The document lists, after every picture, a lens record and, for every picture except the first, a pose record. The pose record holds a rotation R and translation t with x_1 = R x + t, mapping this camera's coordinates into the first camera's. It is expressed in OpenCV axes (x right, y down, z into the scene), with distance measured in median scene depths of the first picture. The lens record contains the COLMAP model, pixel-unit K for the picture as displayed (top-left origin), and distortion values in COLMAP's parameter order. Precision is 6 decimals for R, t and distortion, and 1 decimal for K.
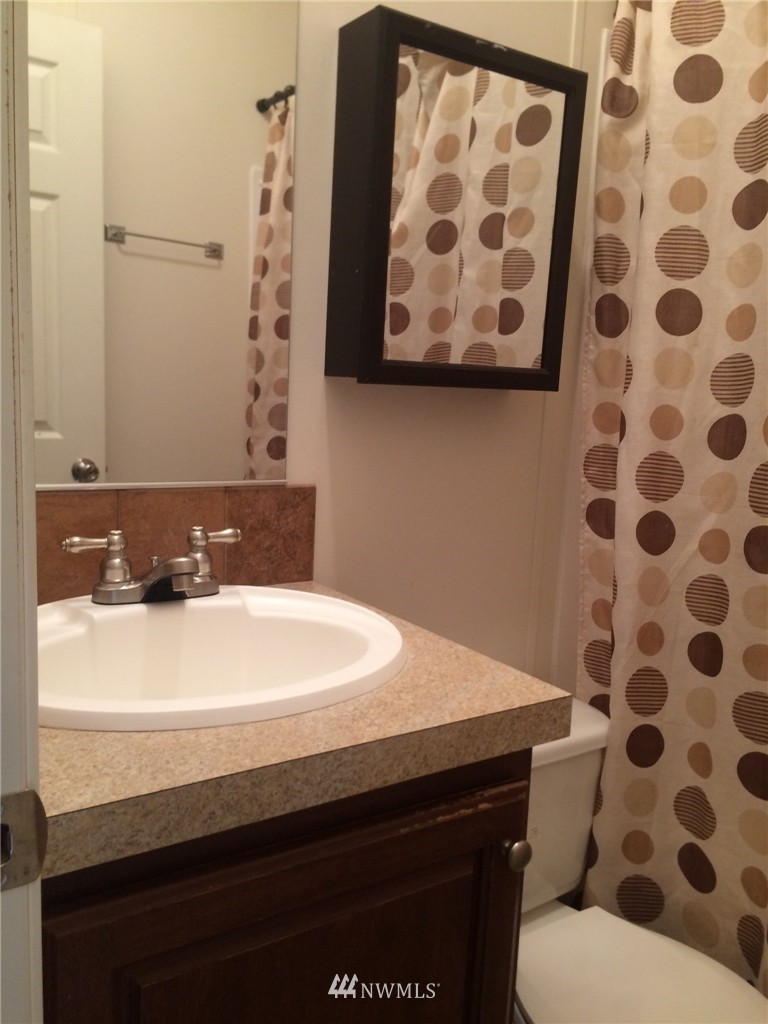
lens RADIAL K [[873.3, 0, 385.9], [0, 873.3, 511.2], [0, 0, 1]] dist [0.079650, -0.103934]
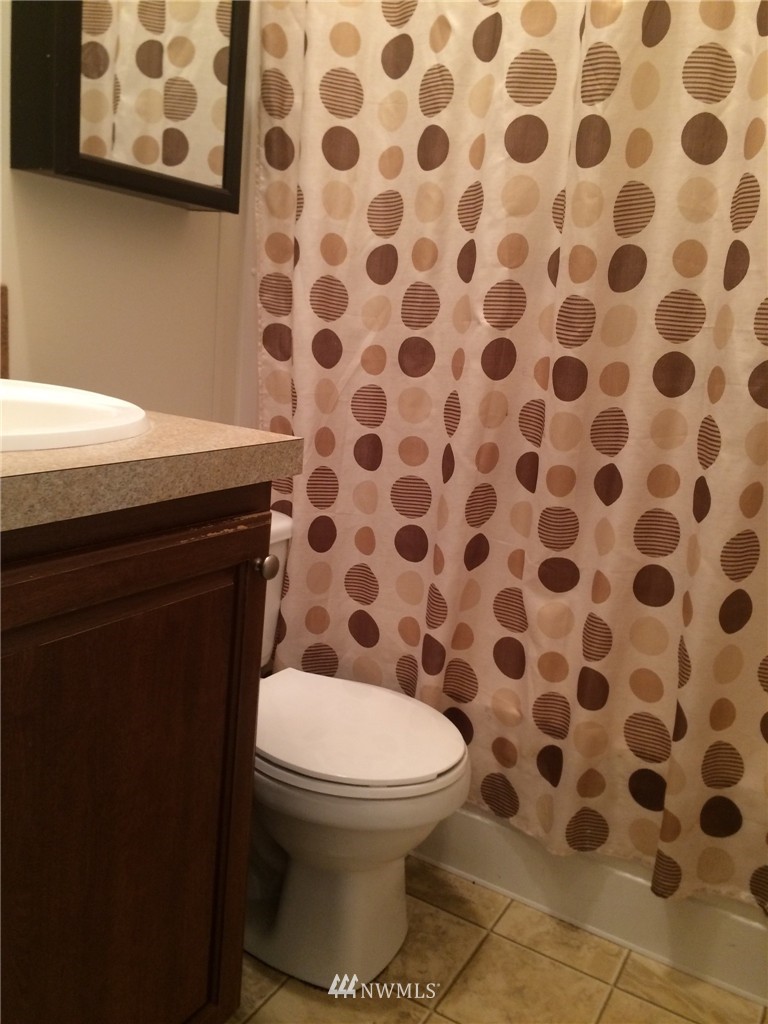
lens RADIAL K [[873.3, 0, 382.8], [0, 873.3, 520.5], [0, 0, 1]] dist [0.079650, -0.103934]
pose [[0.900493, -0.067732, 0.429564, -0.136532], [0.022176, 0.993663, 0.110191, 0.123515], [-0.434306, -0.089700, 0.896288, -0.082377]]
